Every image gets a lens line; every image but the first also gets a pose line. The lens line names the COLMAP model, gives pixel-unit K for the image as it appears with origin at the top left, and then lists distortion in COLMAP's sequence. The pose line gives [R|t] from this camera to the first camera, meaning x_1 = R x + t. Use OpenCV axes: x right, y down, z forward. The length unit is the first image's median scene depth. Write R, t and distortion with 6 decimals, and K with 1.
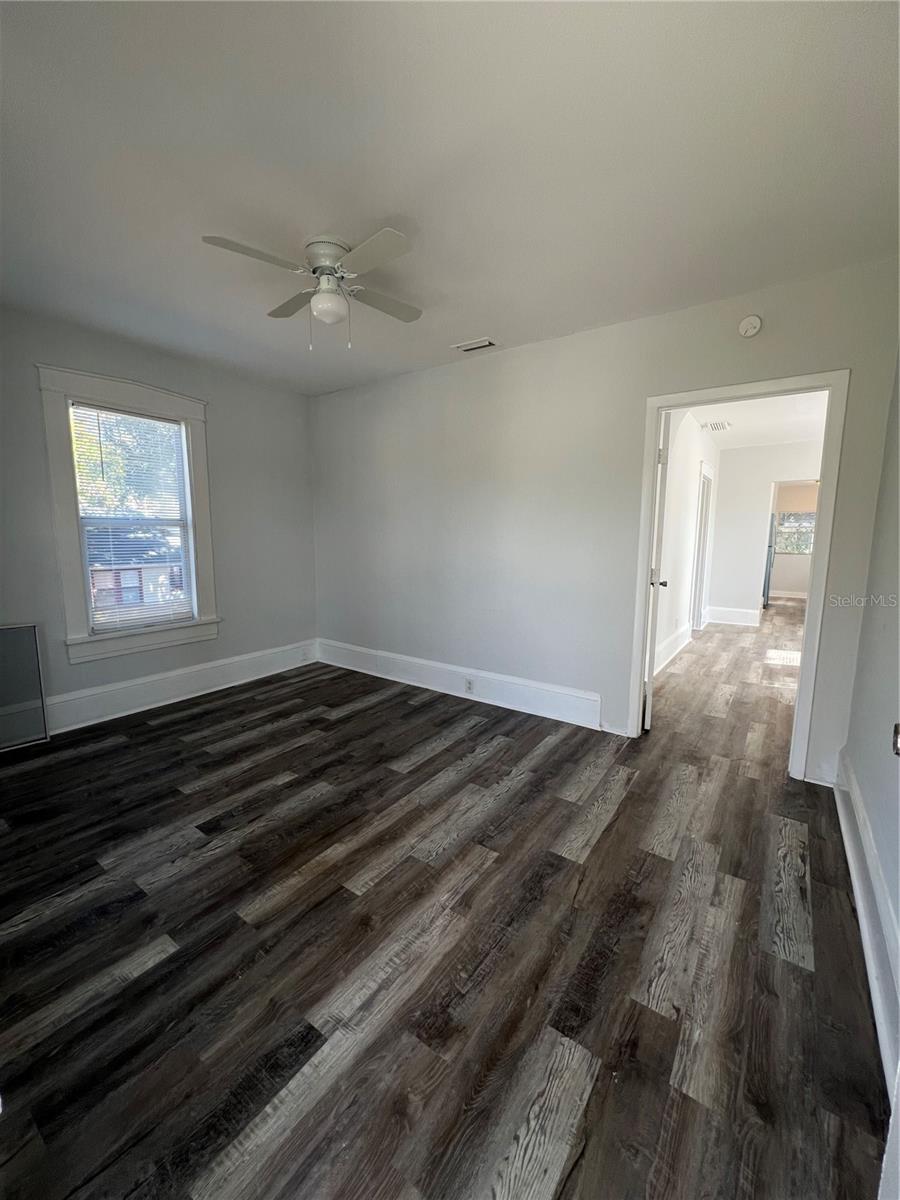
lens RADIAL K [[477.4, 0, 451.5], [0, 477.4, 598.9], [0, 0, 1]] dist [0.004277, 0.000639]
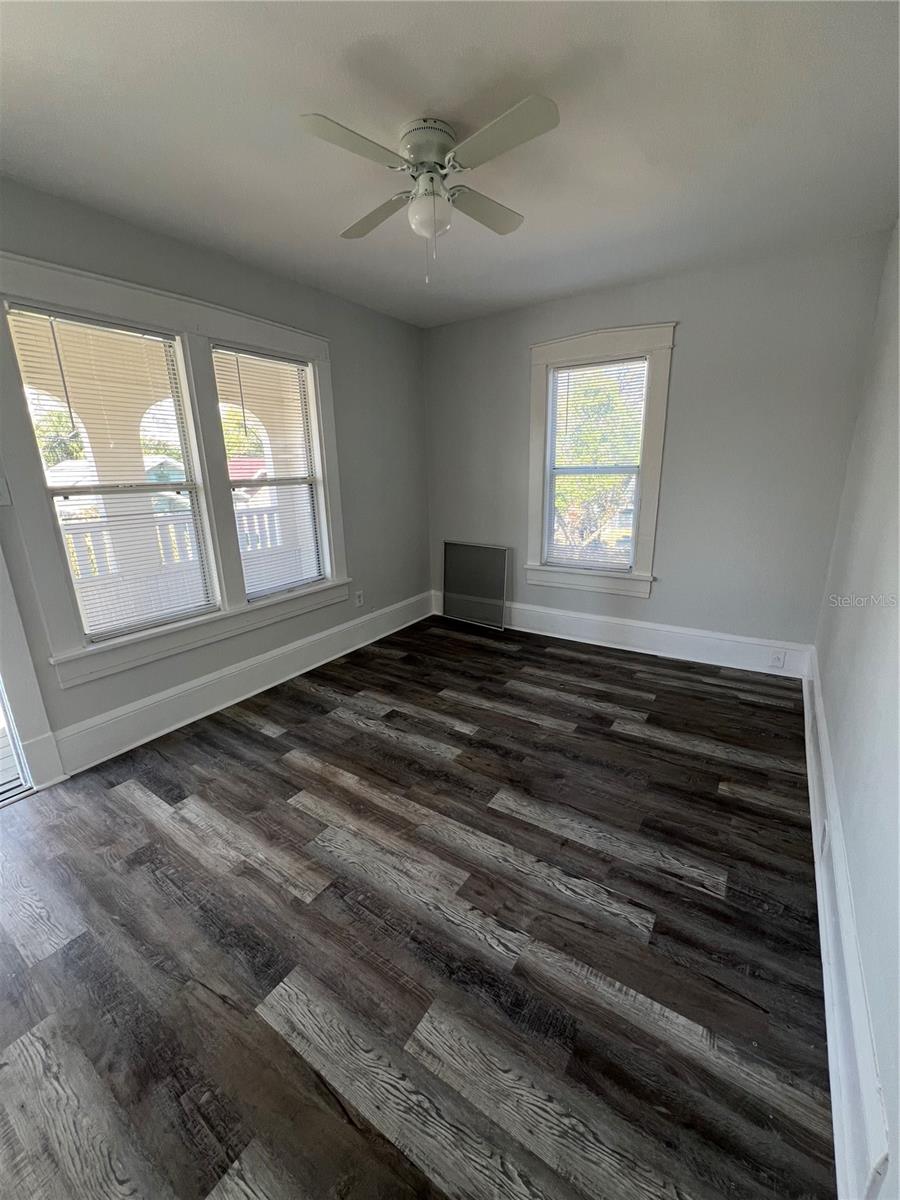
lens RADIAL K [[477.8, 0, 449.7], [0, 477.8, 599.8], [0, 0, 1]] dist [0.001009, 0.000329]
pose [[0.026043, 0.256079, -0.966305, 0.623036], [-0.117026, 0.960767, 0.251458, -0.163749], [0.992787, 0.106534, 0.054990, 0.930721]]
